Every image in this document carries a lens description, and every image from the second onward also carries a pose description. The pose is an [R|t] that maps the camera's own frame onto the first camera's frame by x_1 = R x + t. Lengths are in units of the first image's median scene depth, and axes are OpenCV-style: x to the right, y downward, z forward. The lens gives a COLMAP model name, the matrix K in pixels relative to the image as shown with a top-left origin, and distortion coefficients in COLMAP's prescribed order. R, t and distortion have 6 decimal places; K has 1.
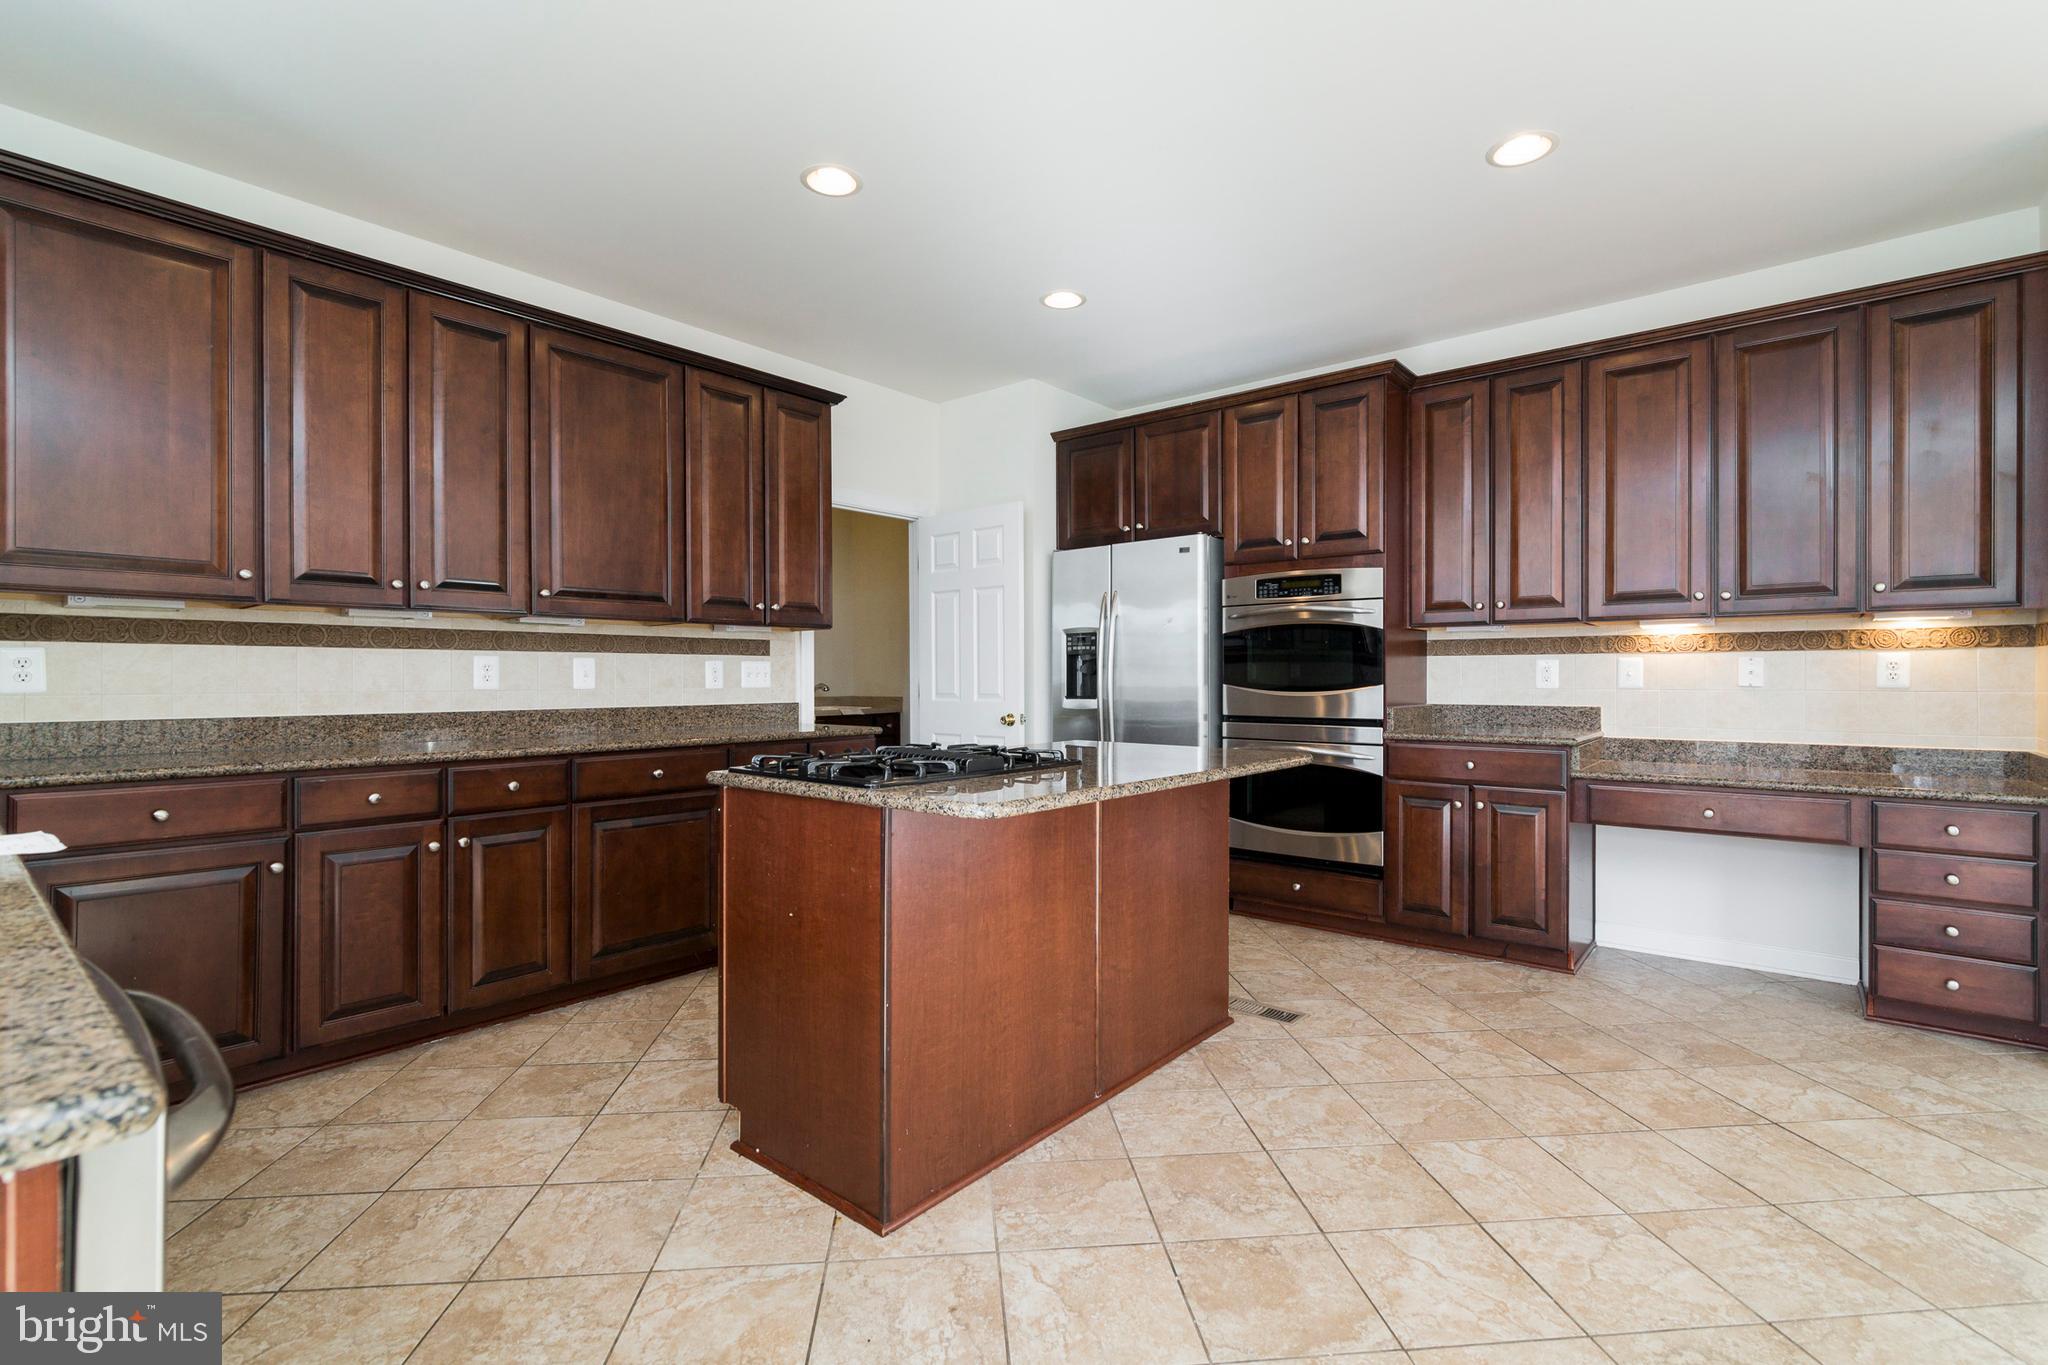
lens RADIAL K [[924.6, 0, 1030.0], [0, 924.6, 691.9], [0, 0, 1]] dist [-0.016893, 0.000046]
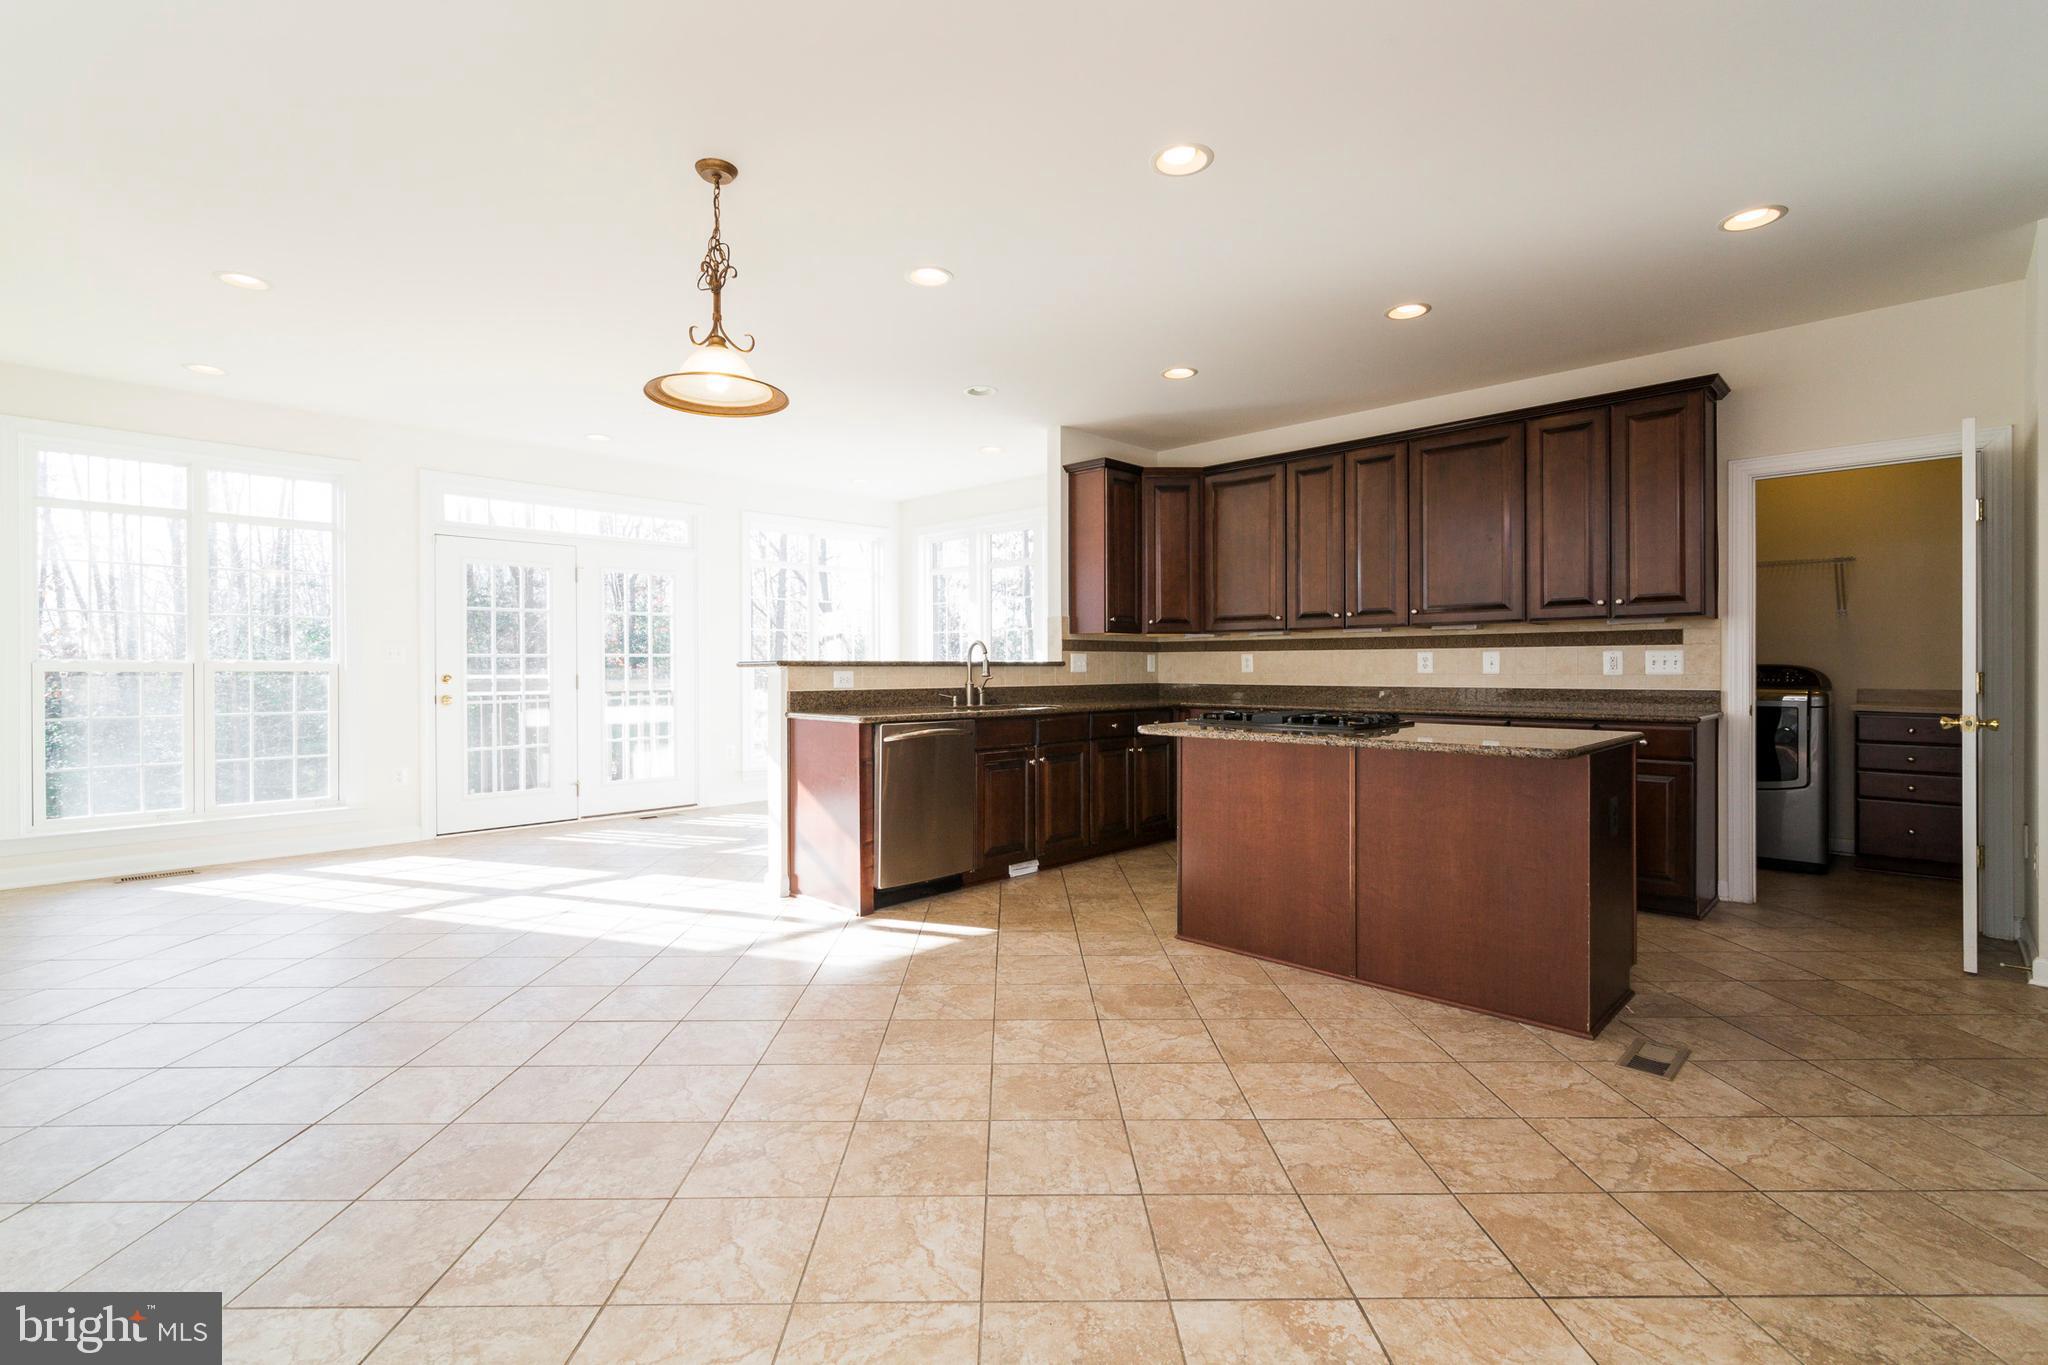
lens RADIAL K [[955.9, 0, 1024.0], [0, 955.9, 682.5], [0, 0, 1]] dist [0.001596, 0.000609]
pose [[-0.072977, 0.023159, -0.997065, 1.316826], [-0.007594, 0.999688, 0.023775, -0.025257], [0.997305, 0.009307, -0.072779, 0.530169]]
